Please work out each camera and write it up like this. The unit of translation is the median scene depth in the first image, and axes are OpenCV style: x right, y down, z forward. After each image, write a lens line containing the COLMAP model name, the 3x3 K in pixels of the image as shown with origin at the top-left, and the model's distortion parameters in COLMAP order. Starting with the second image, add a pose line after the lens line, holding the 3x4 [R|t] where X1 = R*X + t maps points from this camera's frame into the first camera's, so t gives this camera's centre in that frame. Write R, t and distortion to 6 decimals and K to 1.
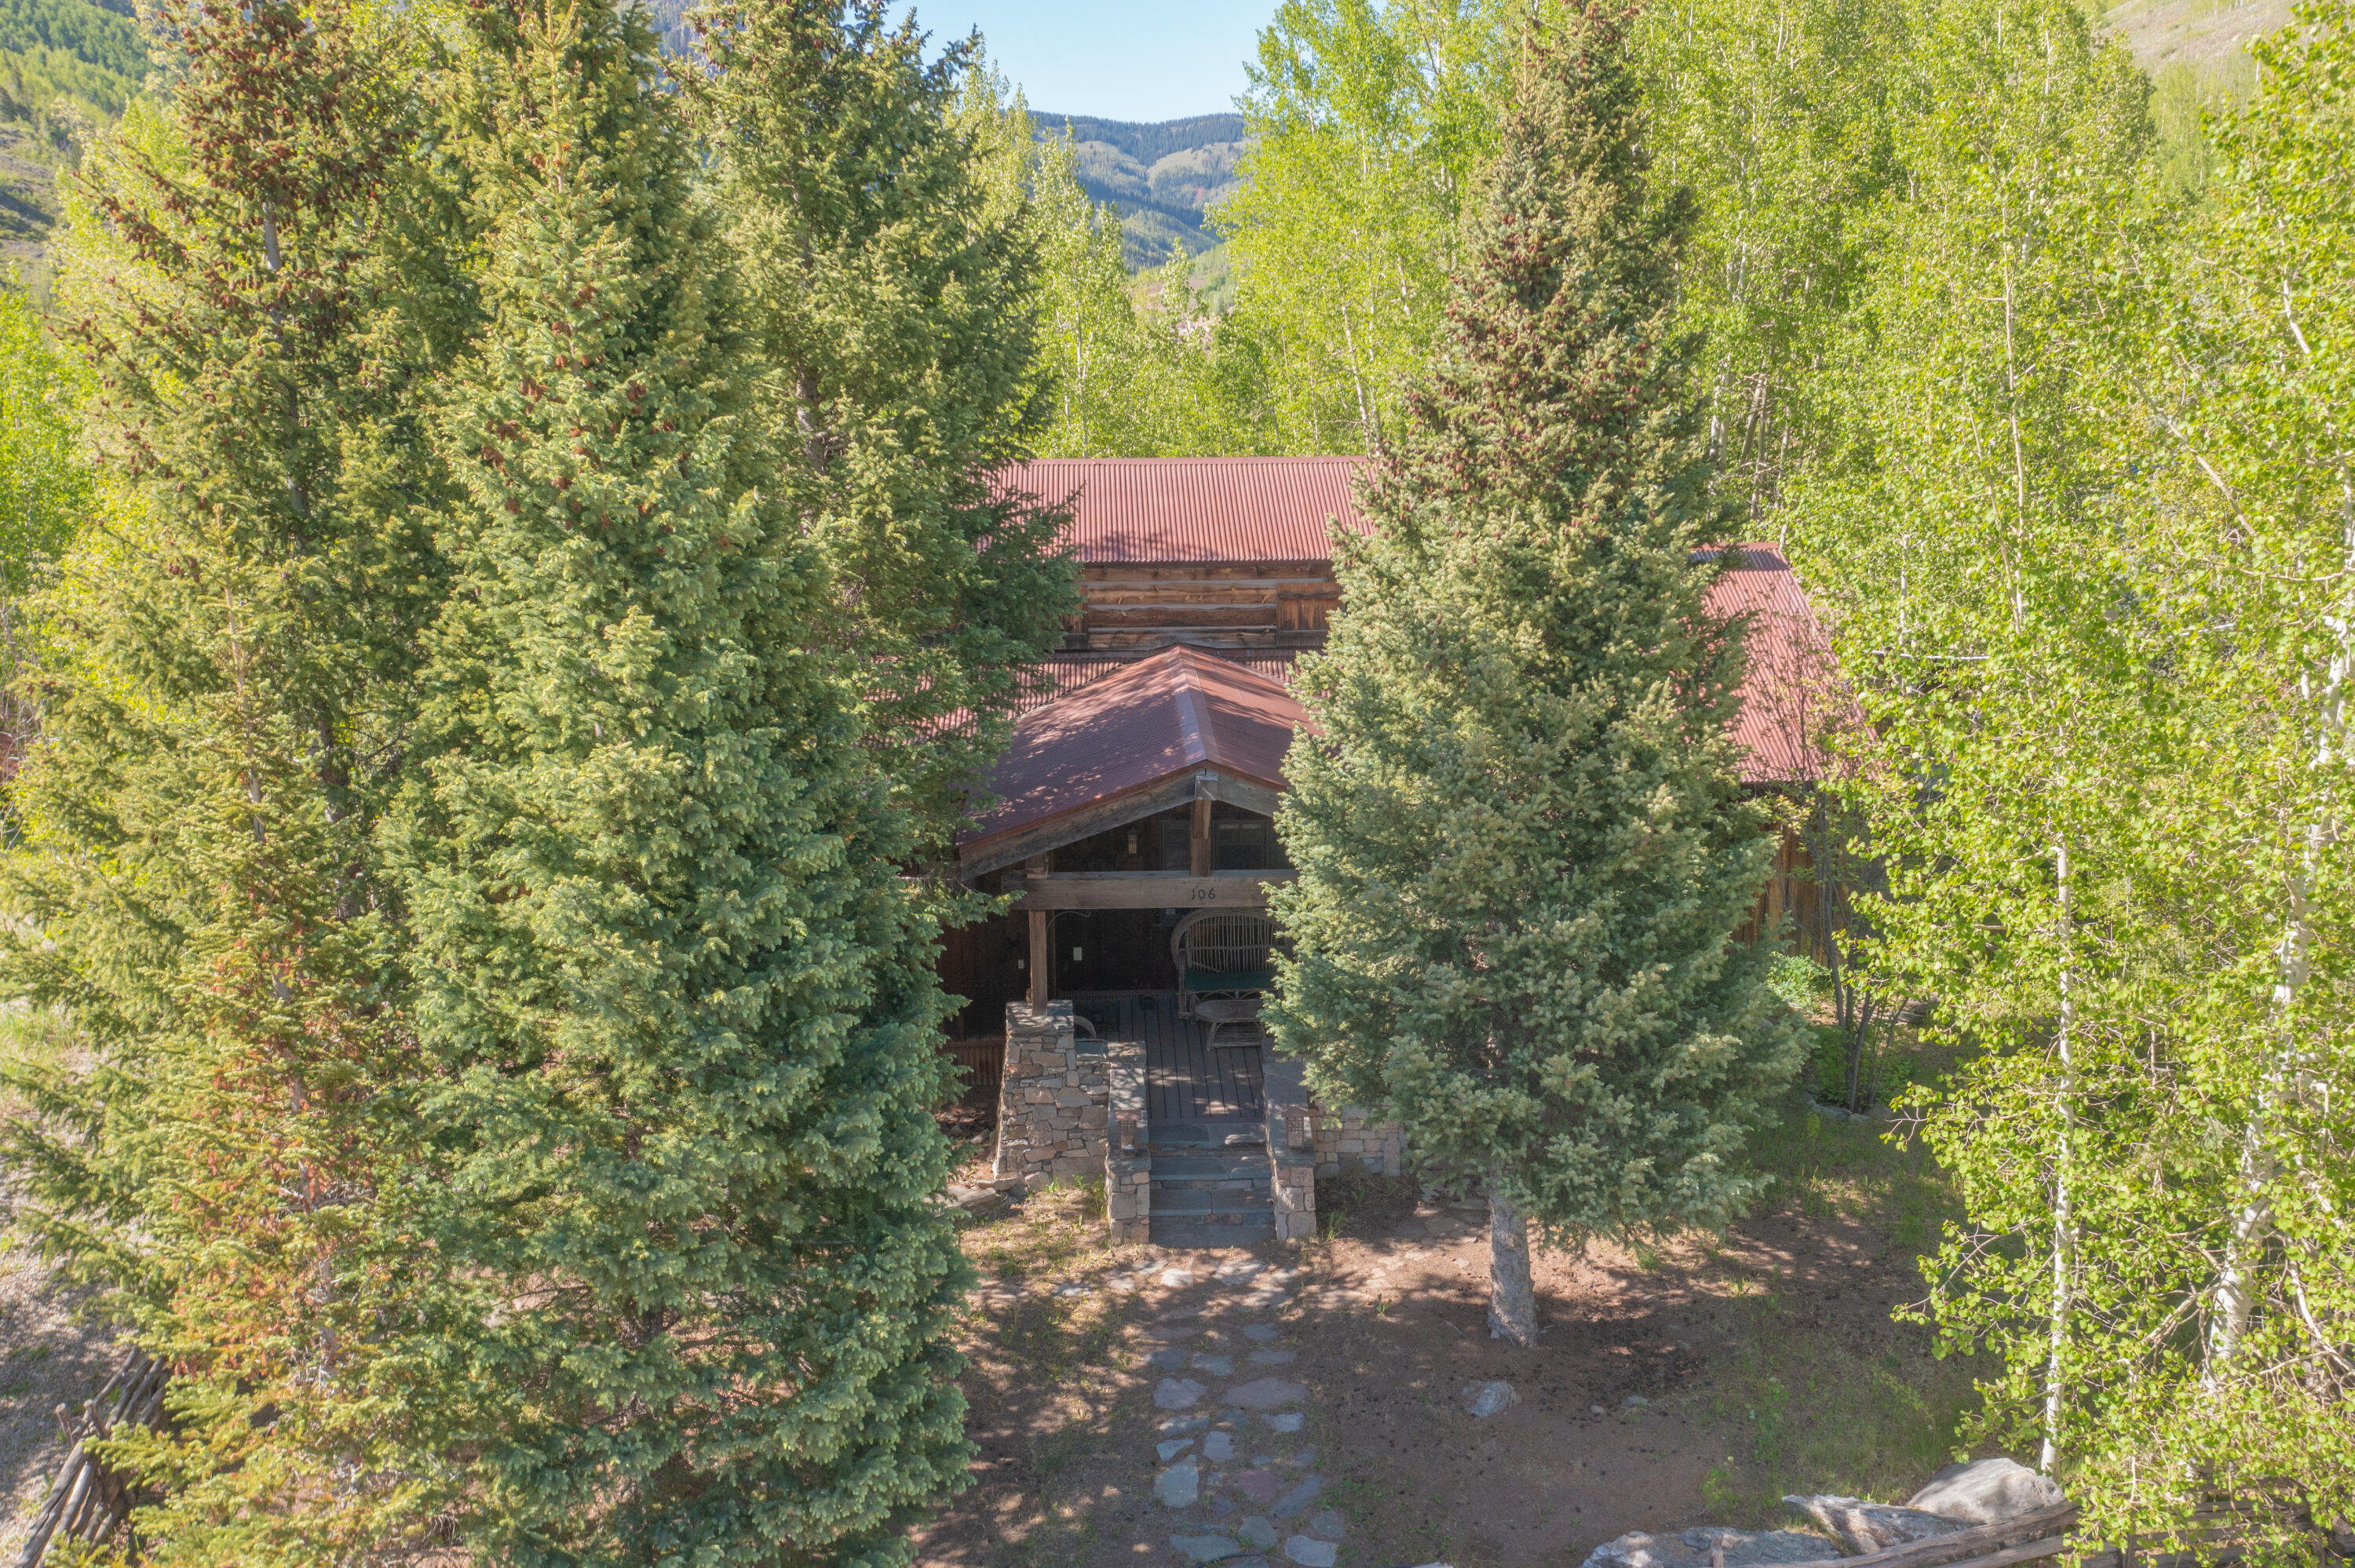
lens RADIAL K [[1892.7, 0, 1177.5], [0, 1892.7, 784.0], [0, 0, 1]] dist [-0.003956, -0.003888]
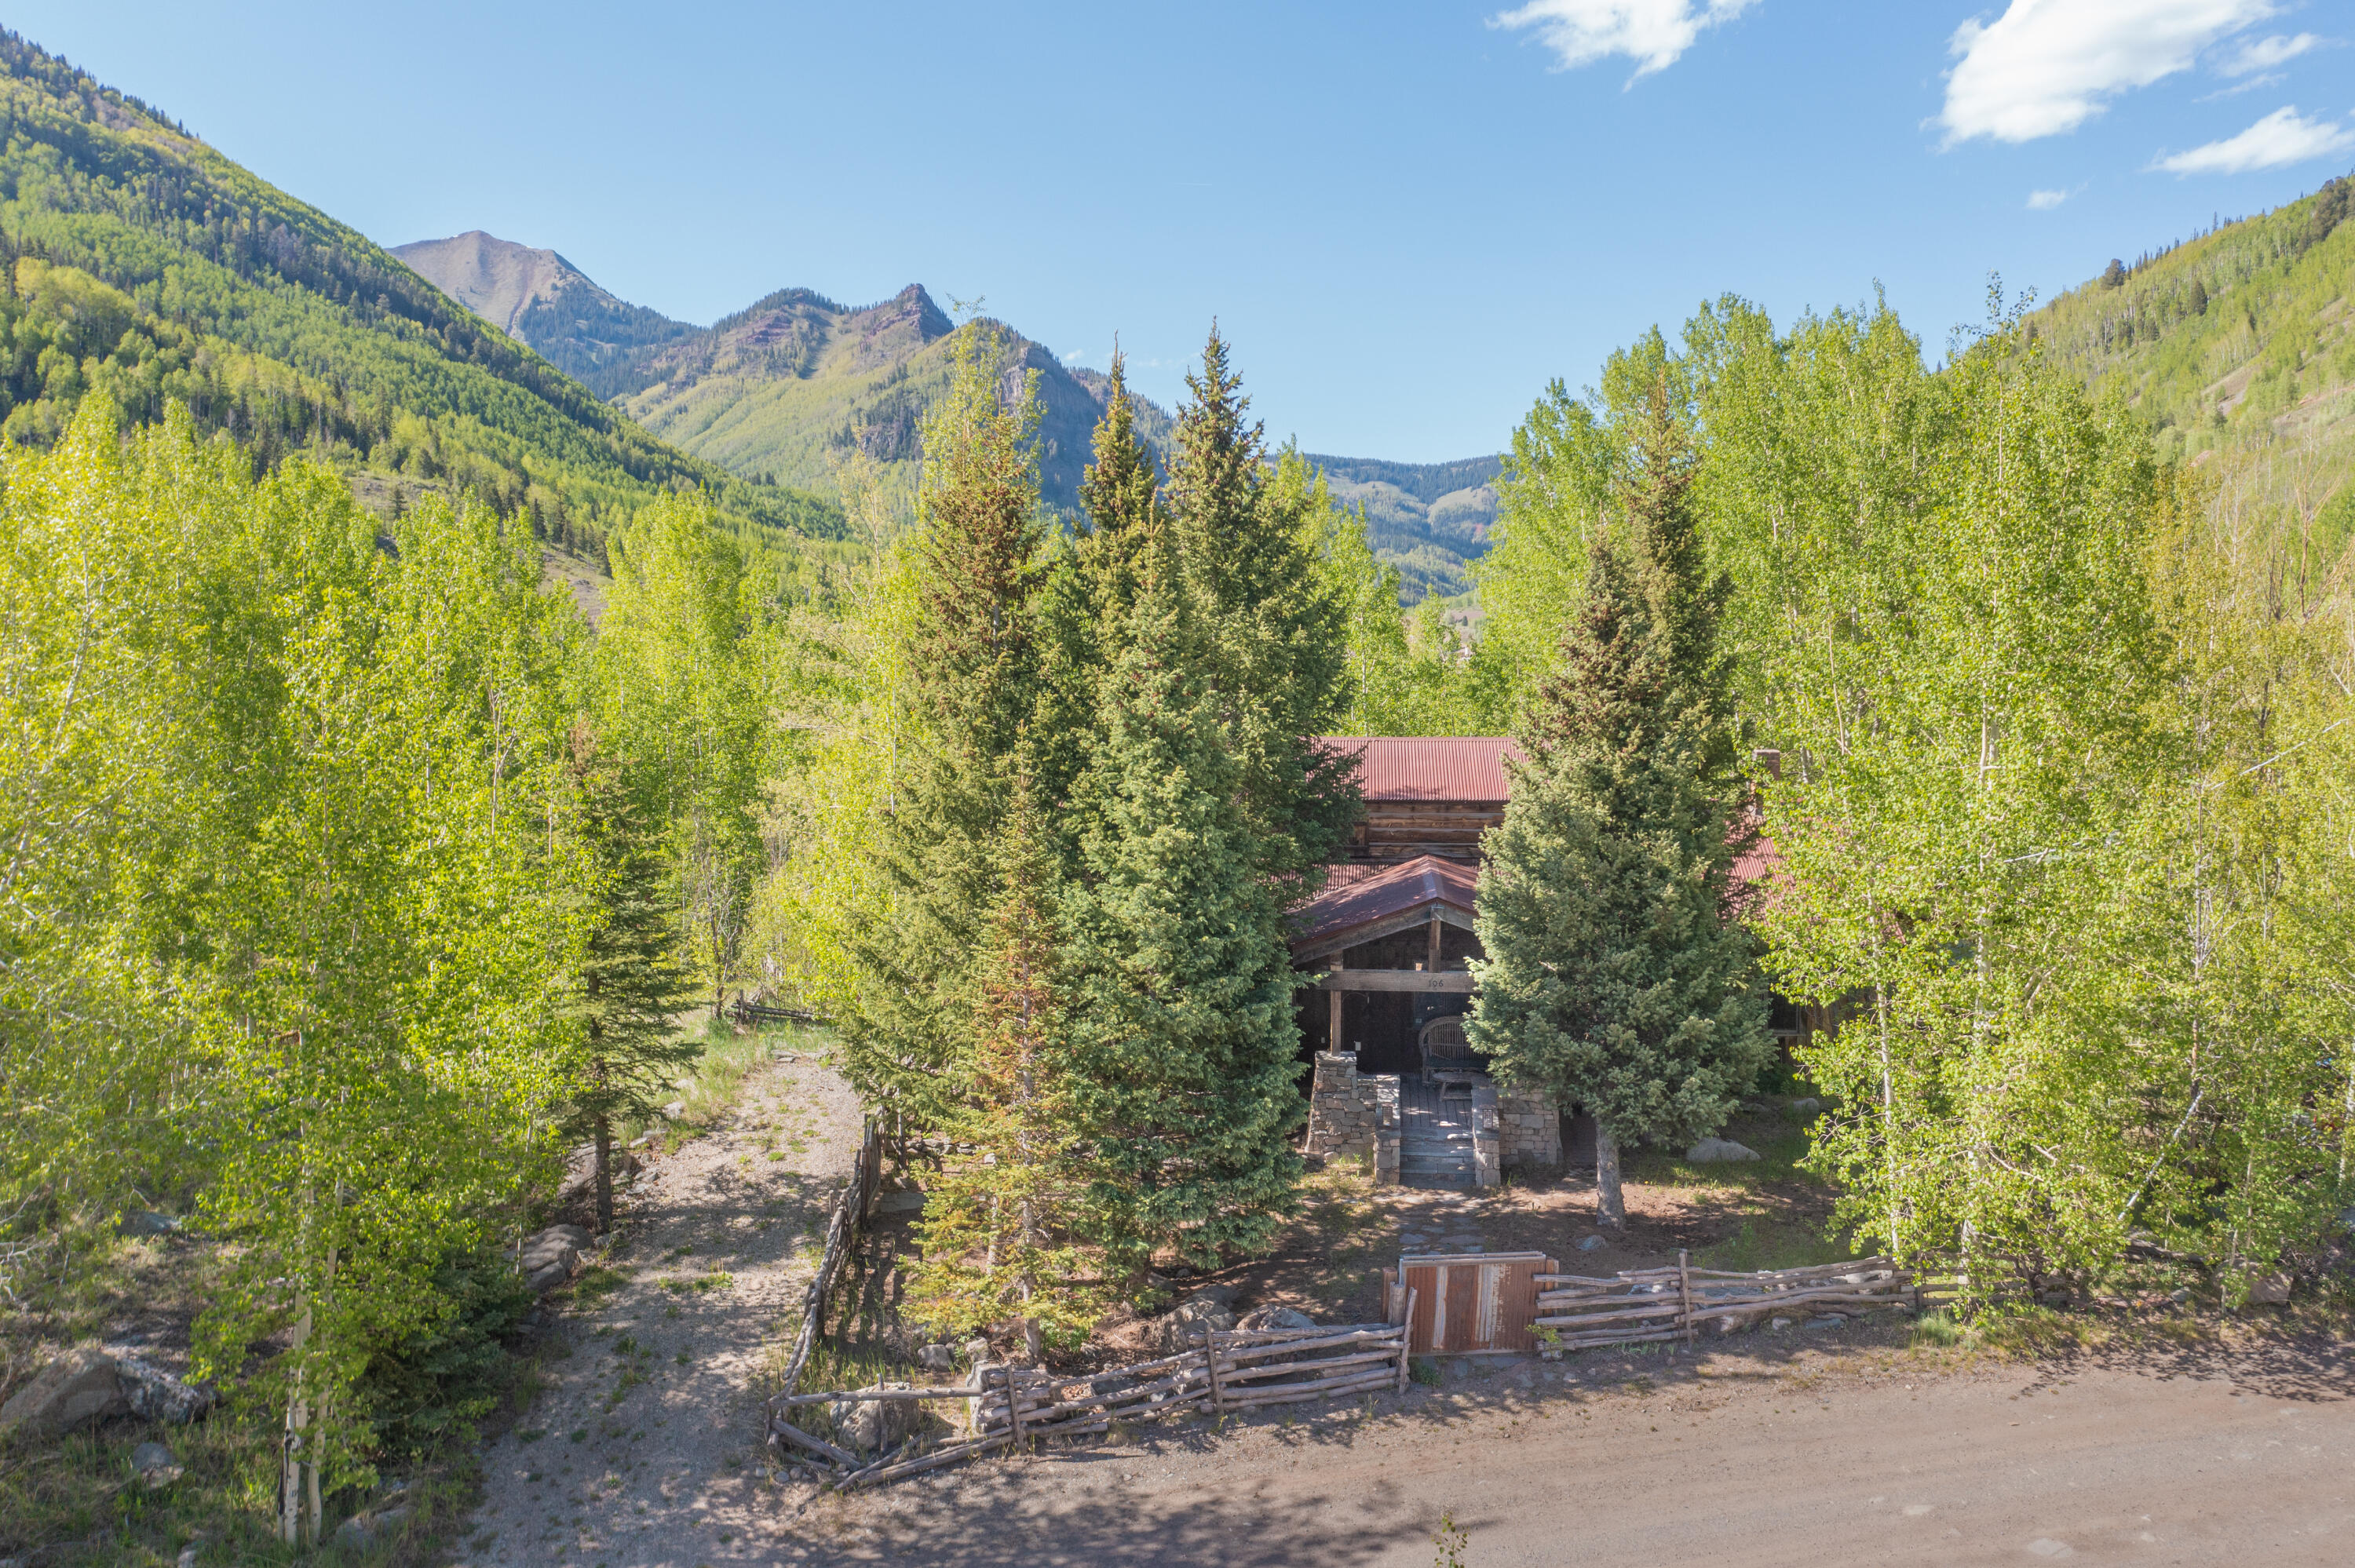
lens RADIAL K [[1892.7, 0, 1177.5], [0, 1892.7, 784.0], [0, 0, 1]] dist [-0.003956, -0.003888]
pose [[0.989407, 0.011412, -0.144722, 0.036228], [-0.035591, 0.985549, -0.165608, 0.222688], [0.140741, 0.169004, 0.975515, -0.908312]]
